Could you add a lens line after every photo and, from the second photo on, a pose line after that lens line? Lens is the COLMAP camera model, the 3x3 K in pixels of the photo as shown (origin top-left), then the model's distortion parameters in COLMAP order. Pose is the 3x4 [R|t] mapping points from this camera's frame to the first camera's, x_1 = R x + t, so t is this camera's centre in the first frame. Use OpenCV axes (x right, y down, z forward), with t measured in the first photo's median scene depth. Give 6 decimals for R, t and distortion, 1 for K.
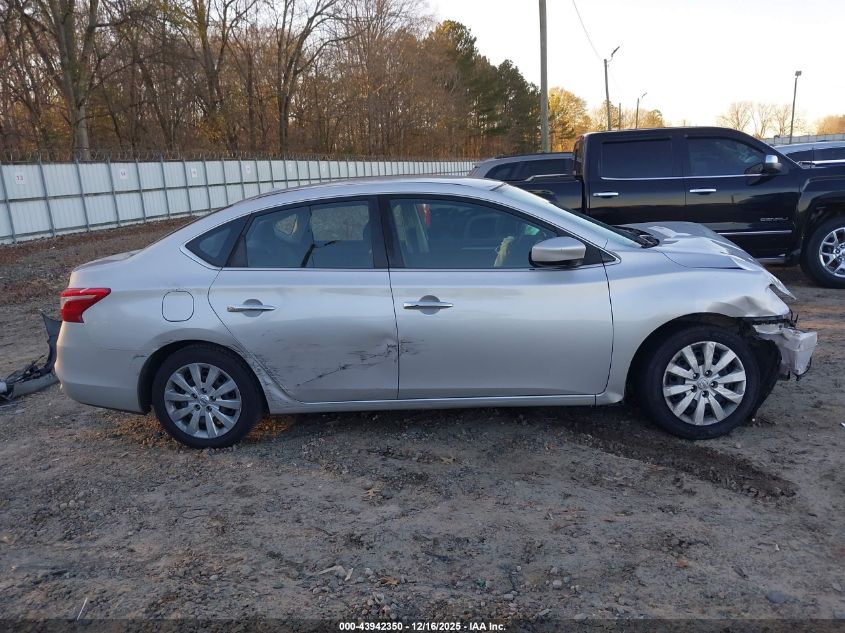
lens RADIAL K [[667.9, 0, 422.5], [0, 667.9, 316.5], [0, 0, 1]] dist [0.063487, -0.132452]
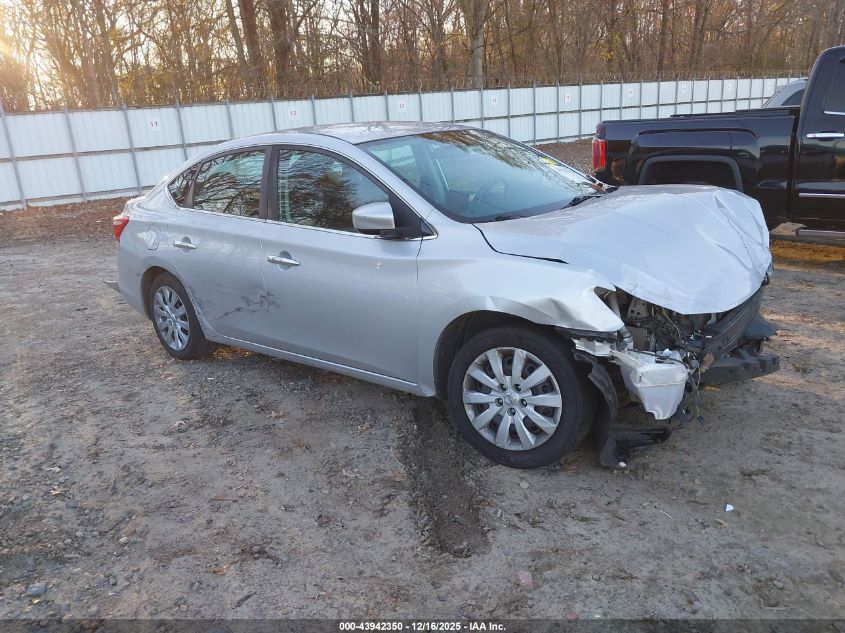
lens RADIAL K [[675.2, 0, 422.2], [0, 675.2, 328.4], [0, 0, 1]] dist [0.054090, -0.144696]
pose [[0.813444, 0.172072, -0.555608, 0.762459], [-0.102165, 0.982656, 0.154754, -0.095681], [0.572601, -0.069120, 0.816915, 0.290583]]
